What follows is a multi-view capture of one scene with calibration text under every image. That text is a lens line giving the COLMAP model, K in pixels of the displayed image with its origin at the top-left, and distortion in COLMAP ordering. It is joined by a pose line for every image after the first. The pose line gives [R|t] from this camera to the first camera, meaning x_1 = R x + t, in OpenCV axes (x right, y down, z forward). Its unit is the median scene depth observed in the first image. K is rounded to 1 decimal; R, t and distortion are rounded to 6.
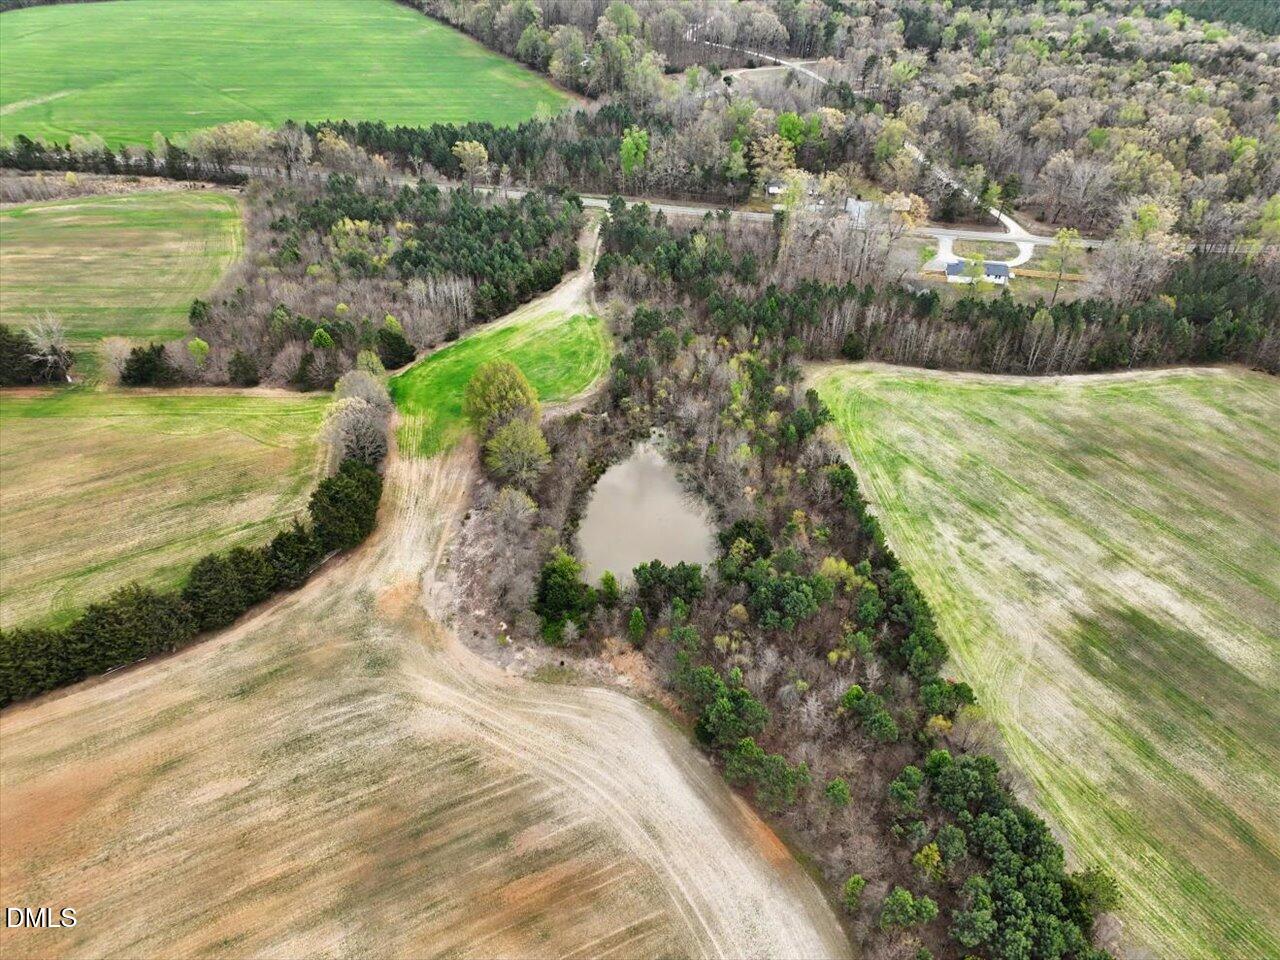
lens RADIAL K [[905.6, 0, 643.9], [0, 905.6, 482.9], [0, 0, 1]] dist [-0.005676, 0.024294]
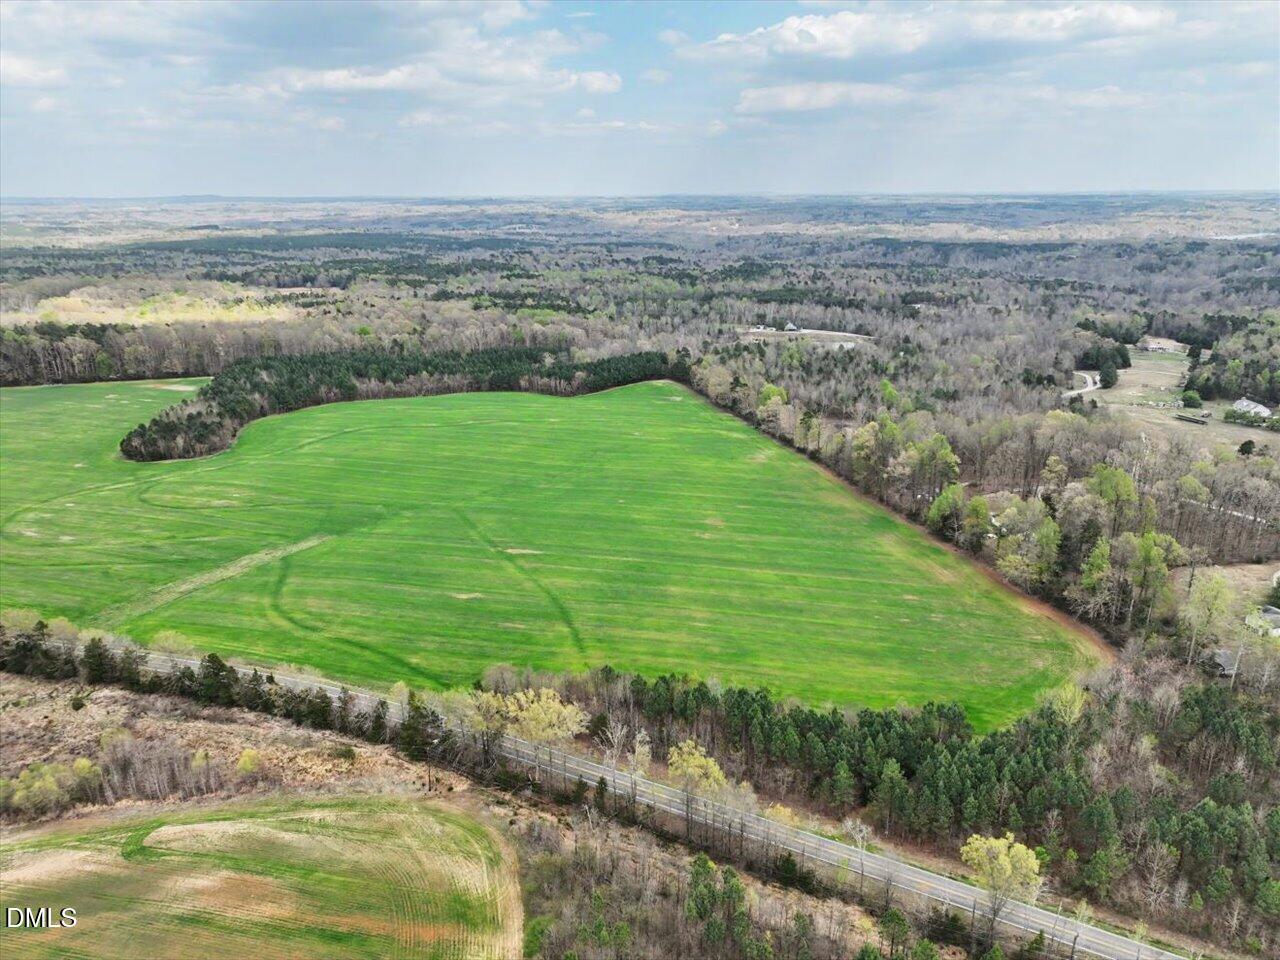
lens RADIAL K [[905.6, 0, 643.9], [0, 905.6, 482.9], [0, 0, 1]] dist [-0.005676, 0.024294]
pose [[0.969786, 0.058649, -0.236801, -0.200673], [-0.134808, 0.937843, -0.319808, -0.278415], [0.203325, 0.342069, 0.917414, 0.358695]]
